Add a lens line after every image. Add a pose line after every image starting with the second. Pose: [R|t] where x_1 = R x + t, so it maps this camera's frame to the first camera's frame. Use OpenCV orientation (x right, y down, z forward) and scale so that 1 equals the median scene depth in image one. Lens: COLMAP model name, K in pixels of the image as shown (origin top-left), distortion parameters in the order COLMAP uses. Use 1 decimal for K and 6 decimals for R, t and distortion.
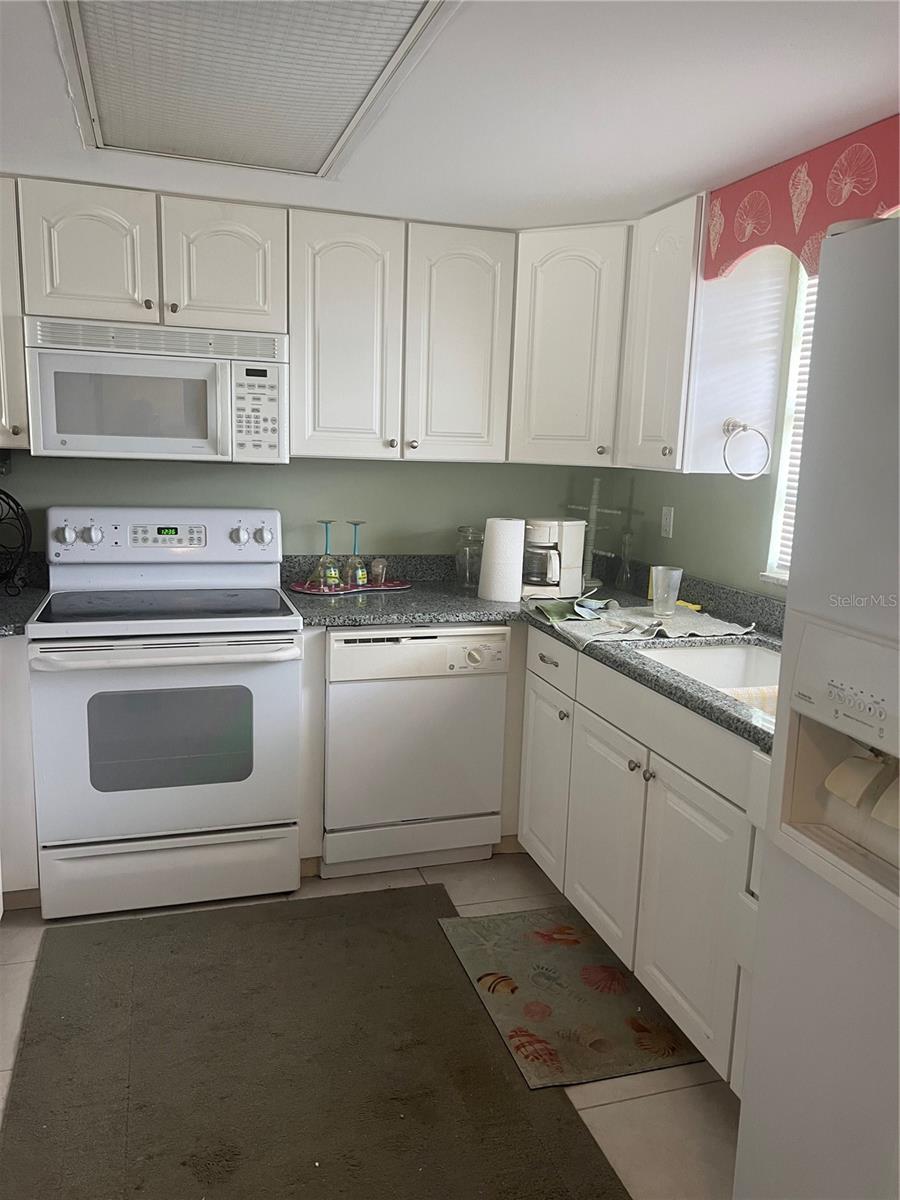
lens RADIAL K [[888.7, 0, 450.0], [0, 888.7, 600.0], [0, 0, 1]] dist [0.053176, -0.061040]
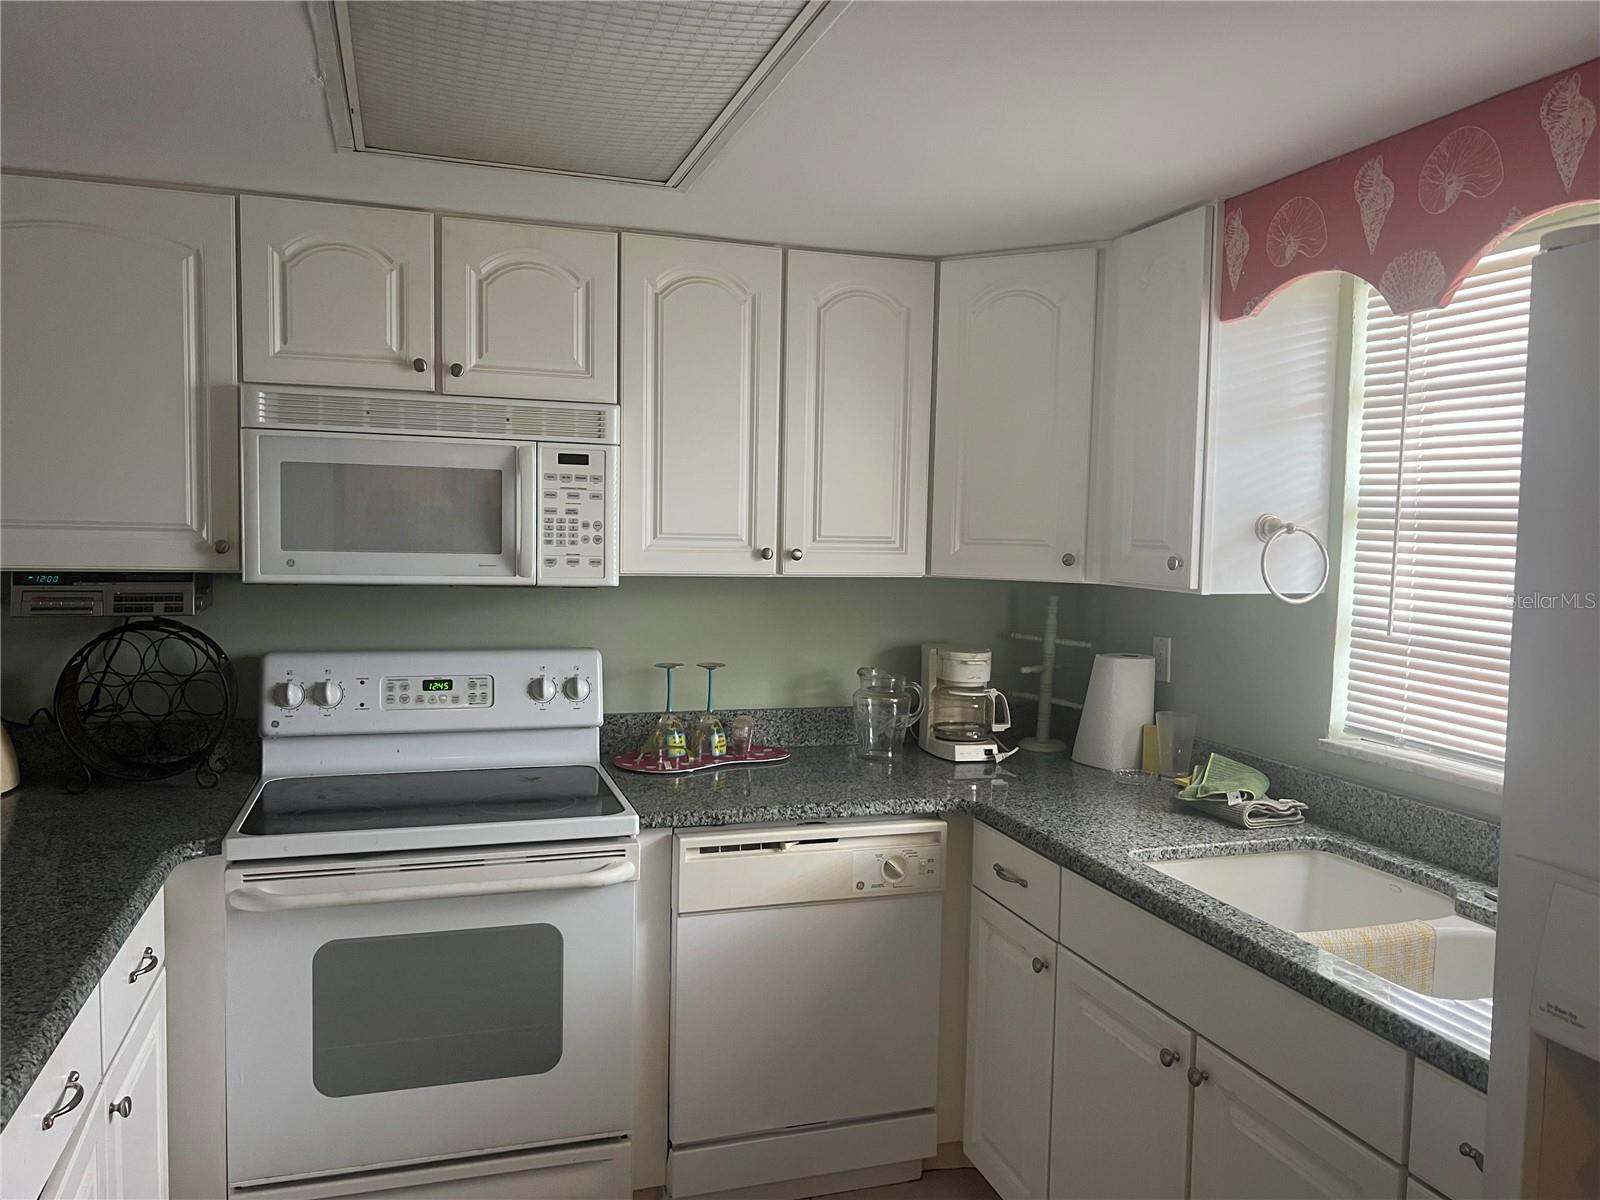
lens RADIAL K [[1185.0, 0, 800.0], [0, 1185.0, 600.0], [0, 0, 1]] dist [0.053176, -0.061040]
pose [[0.999891, -0.014288, 0.003781, -0.045576], [0.014629, 0.993193, -0.115561, -0.035853], [-0.002104, 0.115604, 0.993293, 0.095193]]
